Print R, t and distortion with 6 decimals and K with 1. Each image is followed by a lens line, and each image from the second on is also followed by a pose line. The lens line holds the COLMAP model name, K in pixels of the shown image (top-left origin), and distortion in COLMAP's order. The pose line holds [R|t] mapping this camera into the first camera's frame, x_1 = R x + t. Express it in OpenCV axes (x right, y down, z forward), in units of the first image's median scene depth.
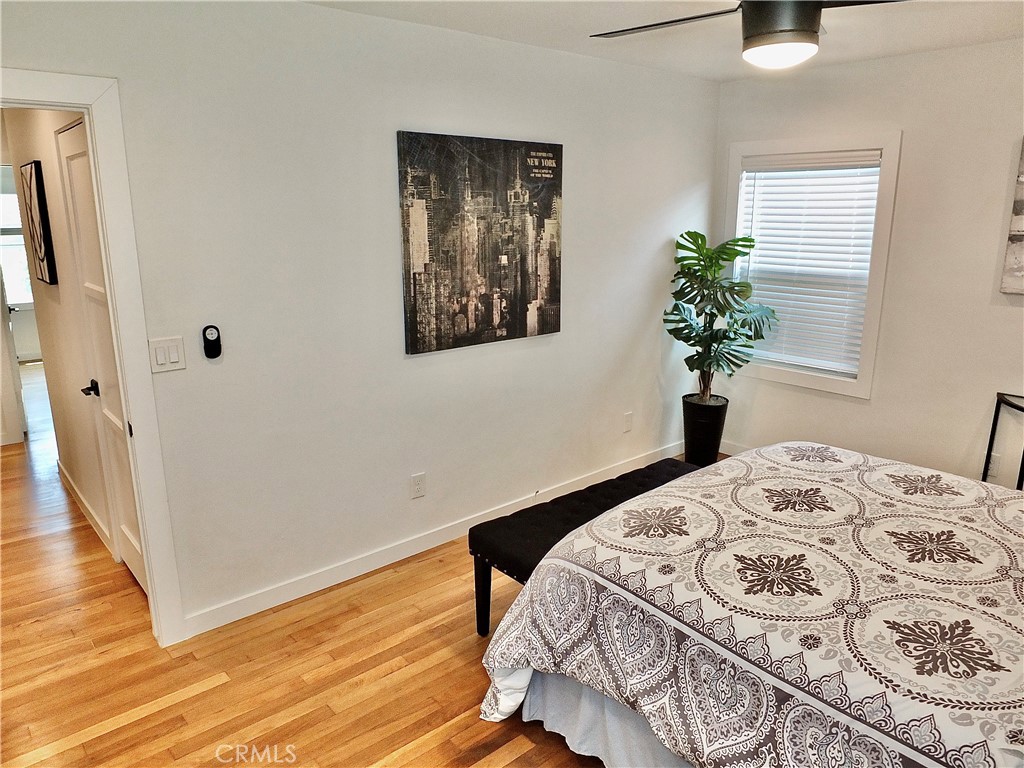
lens RADIAL K [[716.7, 0, 512.0], [0, 716.7, 384.0], [0, 0, 1]] dist [-0.009034, -0.003113]
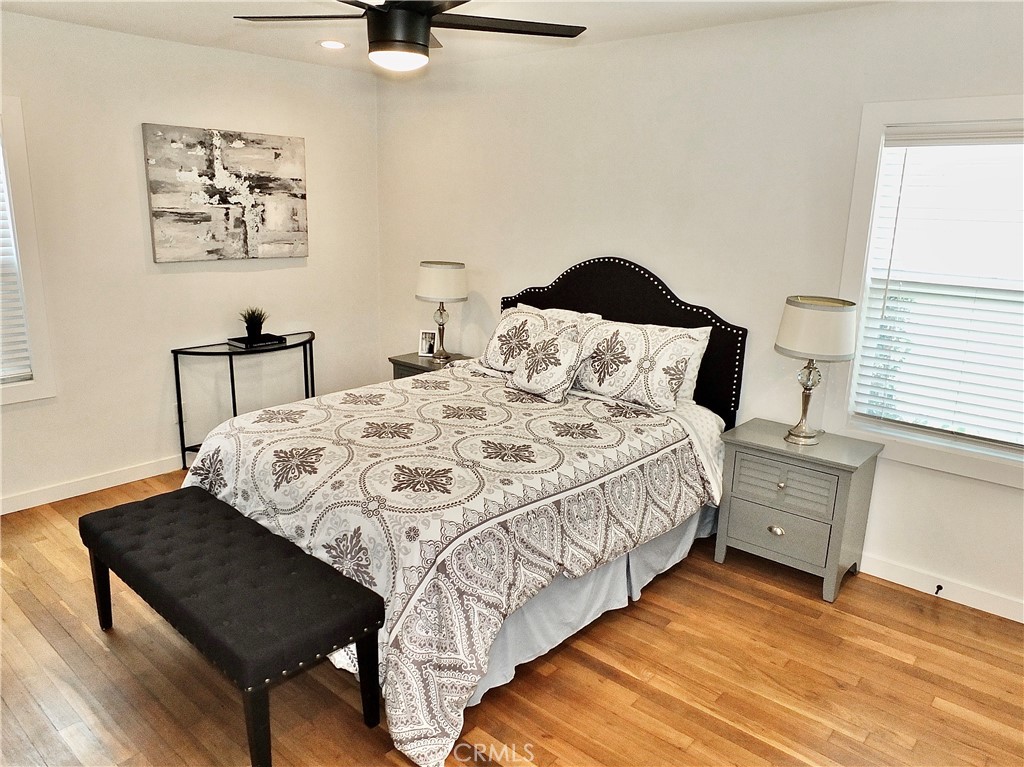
lens RADIAL K [[716.7, 0, 512.0], [0, 716.7, 383.5], [0, 0, 1]] dist [-0.009034, -0.003113]
pose [[-0.137172, -0.241883, 0.960561, -0.833858], [0.212481, 0.939969, 0.267040, -0.207610], [-0.967489, 0.240731, -0.077542, 0.919297]]
